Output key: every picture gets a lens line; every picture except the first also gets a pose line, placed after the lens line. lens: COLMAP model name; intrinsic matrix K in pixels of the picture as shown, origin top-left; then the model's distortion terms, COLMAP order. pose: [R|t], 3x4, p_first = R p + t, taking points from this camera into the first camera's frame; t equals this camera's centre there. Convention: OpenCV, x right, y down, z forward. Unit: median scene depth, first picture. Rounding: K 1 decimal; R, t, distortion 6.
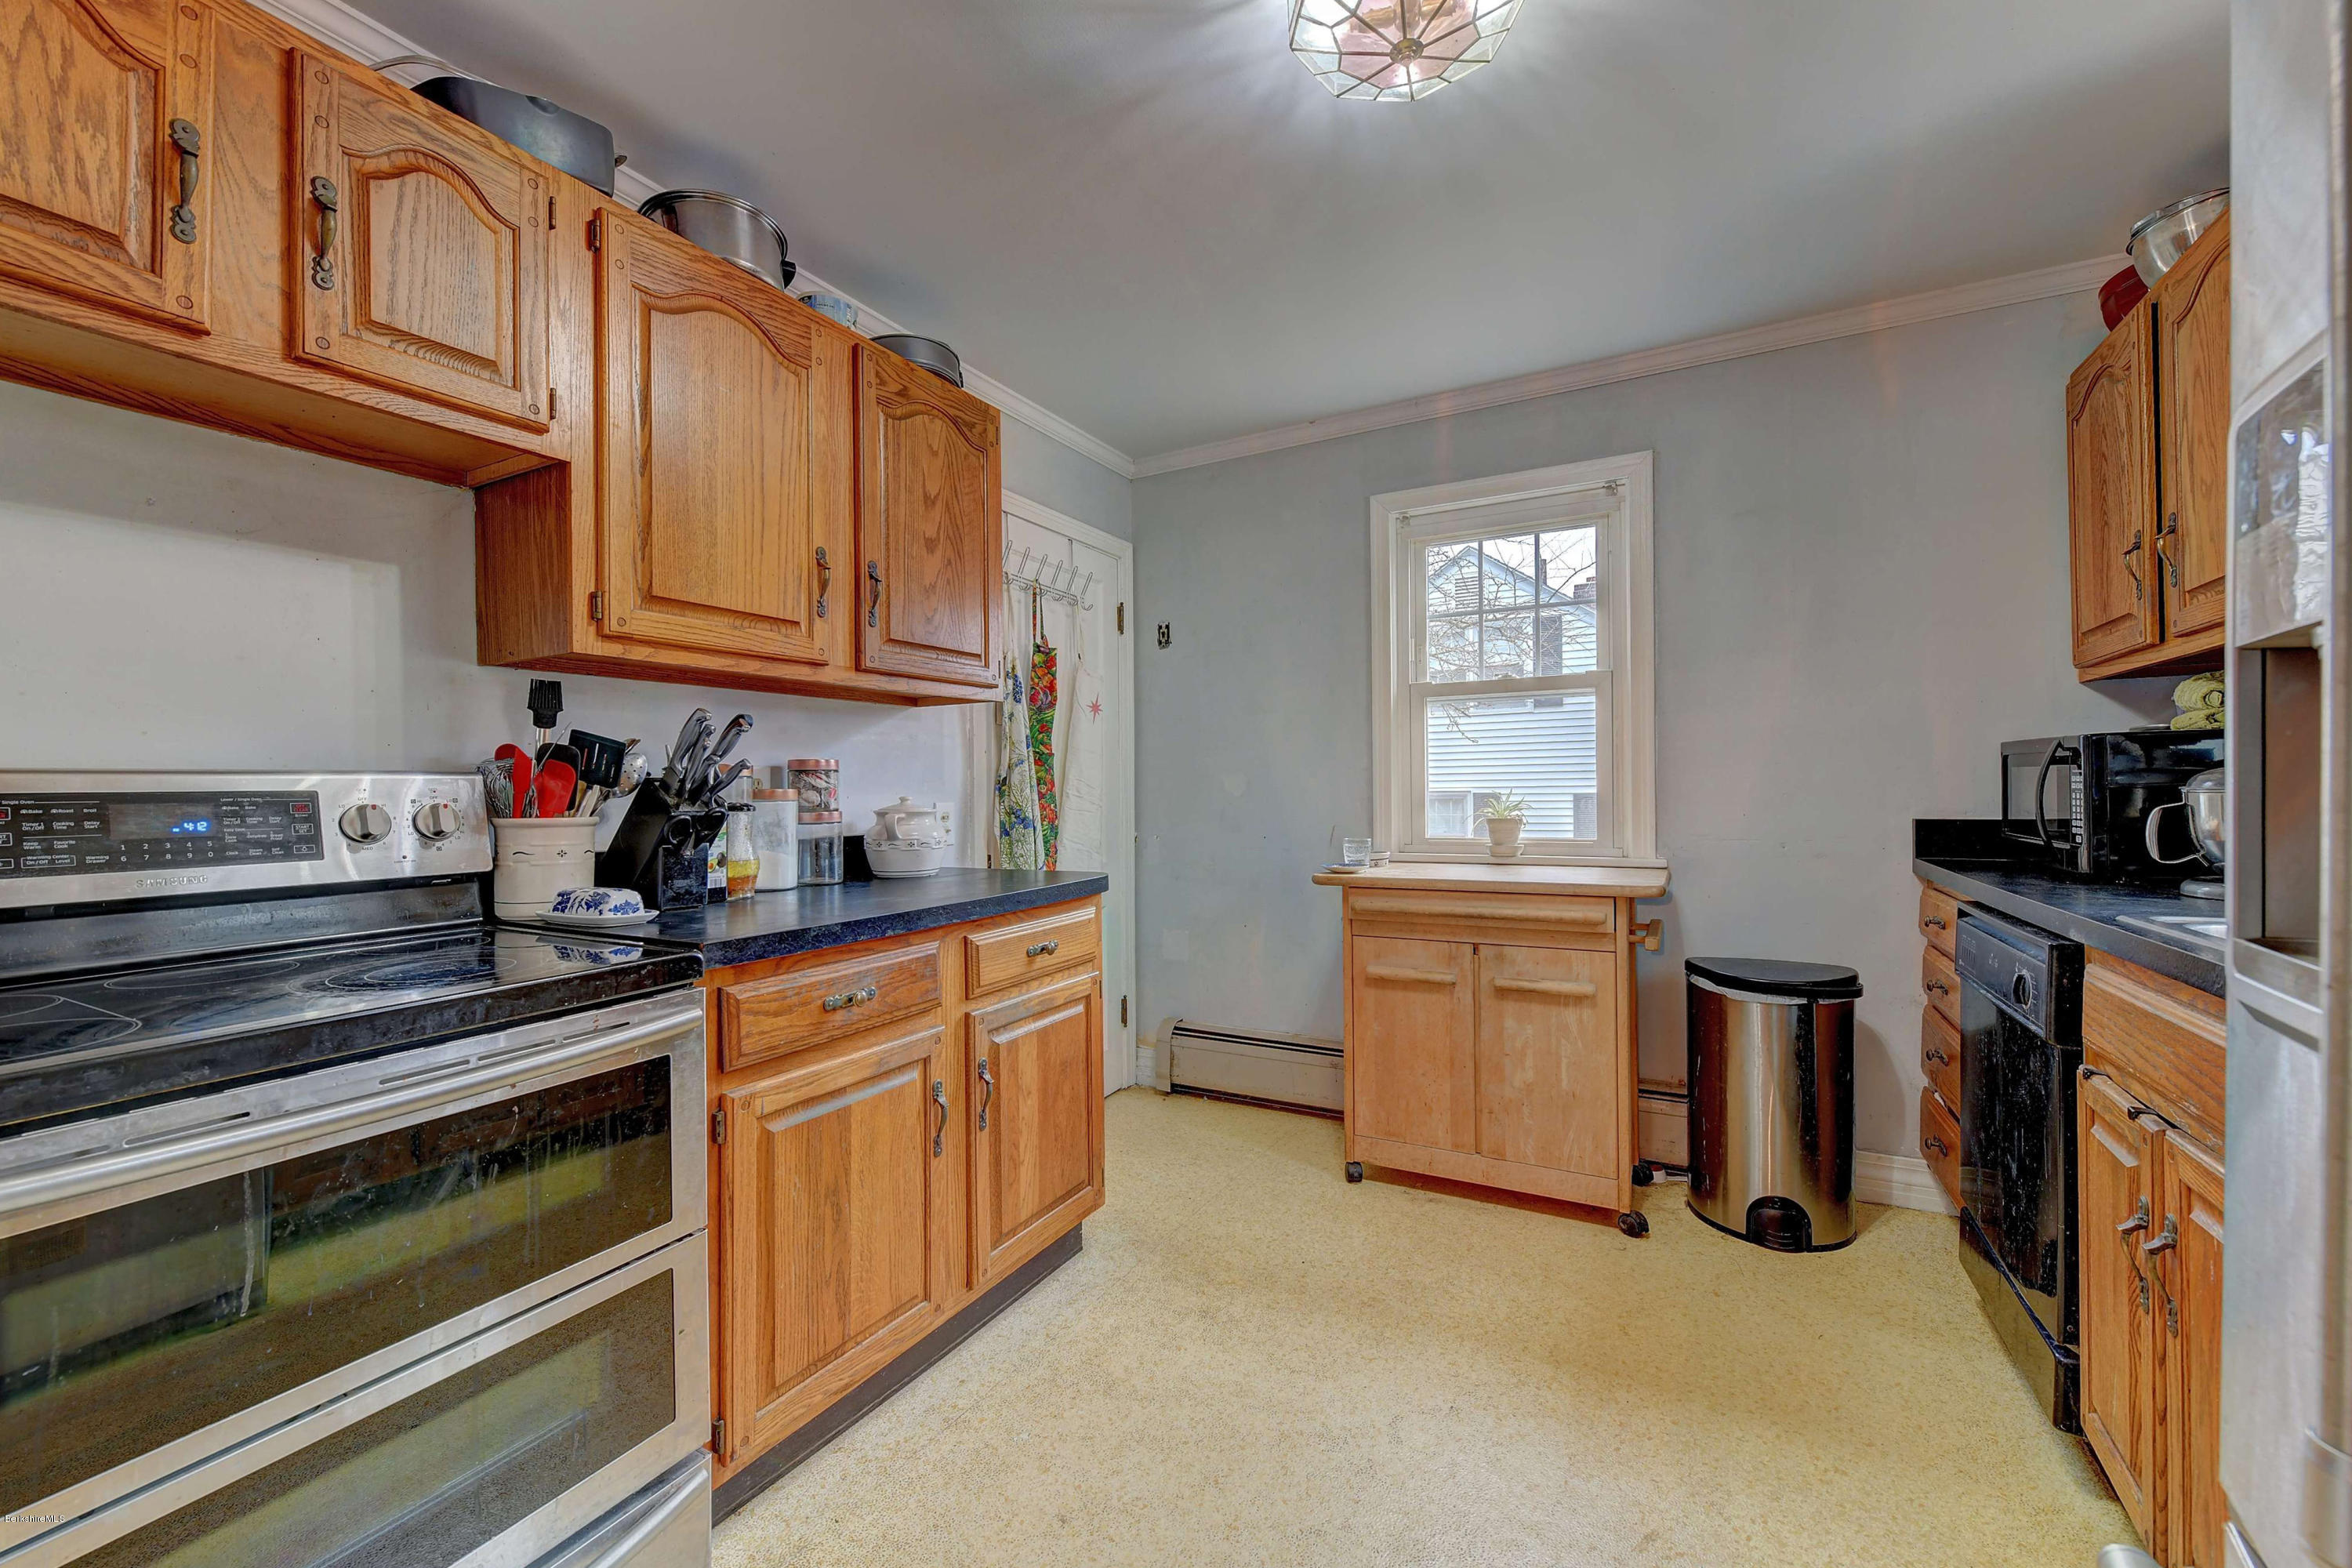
lens RADIAL K [[921.8, 0, 1186.8], [0, 921.8, 776.3], [0, 0, 1]] dist [0.001613, -0.004121]
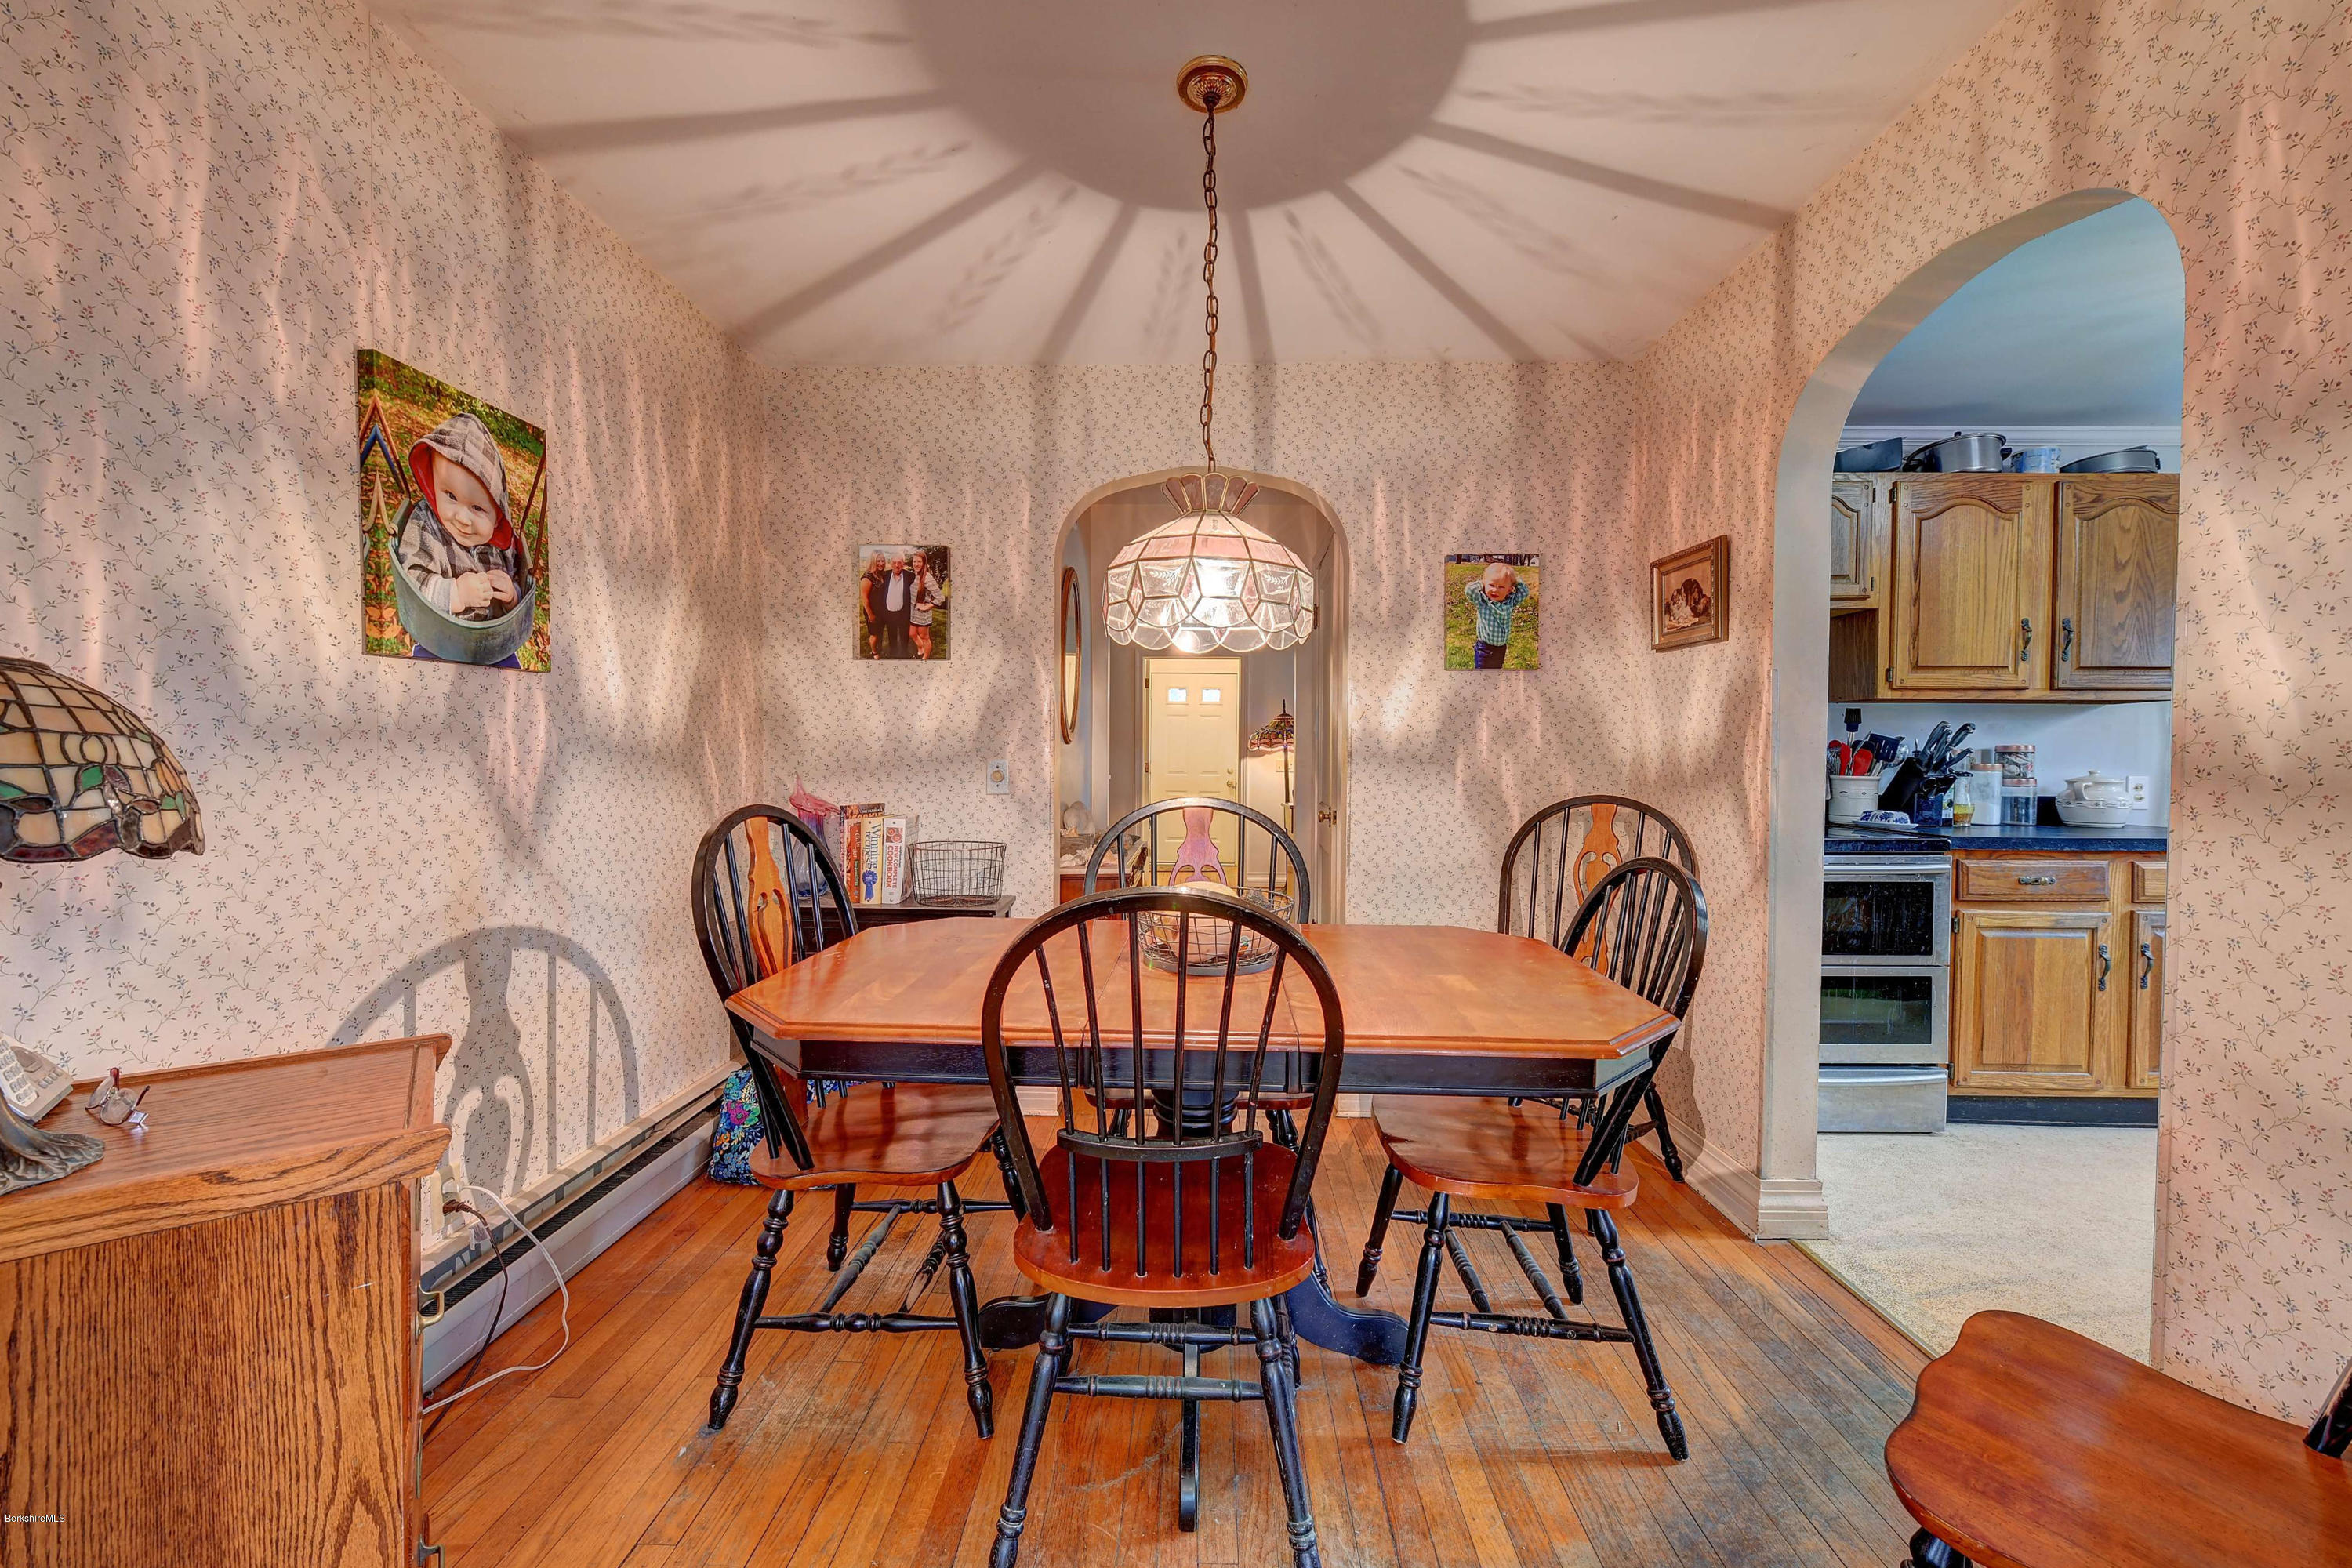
lens RADIAL K [[921.8, 0, 1186.8], [0, 921.8, 776.3], [0, 0, 1]] dist [0.001613, -0.004121]
pose [[0.443273, 0.031906, -0.895819, 0.463767], [-0.001940, 0.999398, 0.034635, -0.021657], [0.896385, -0.013615, 0.443068, -1.184905]]
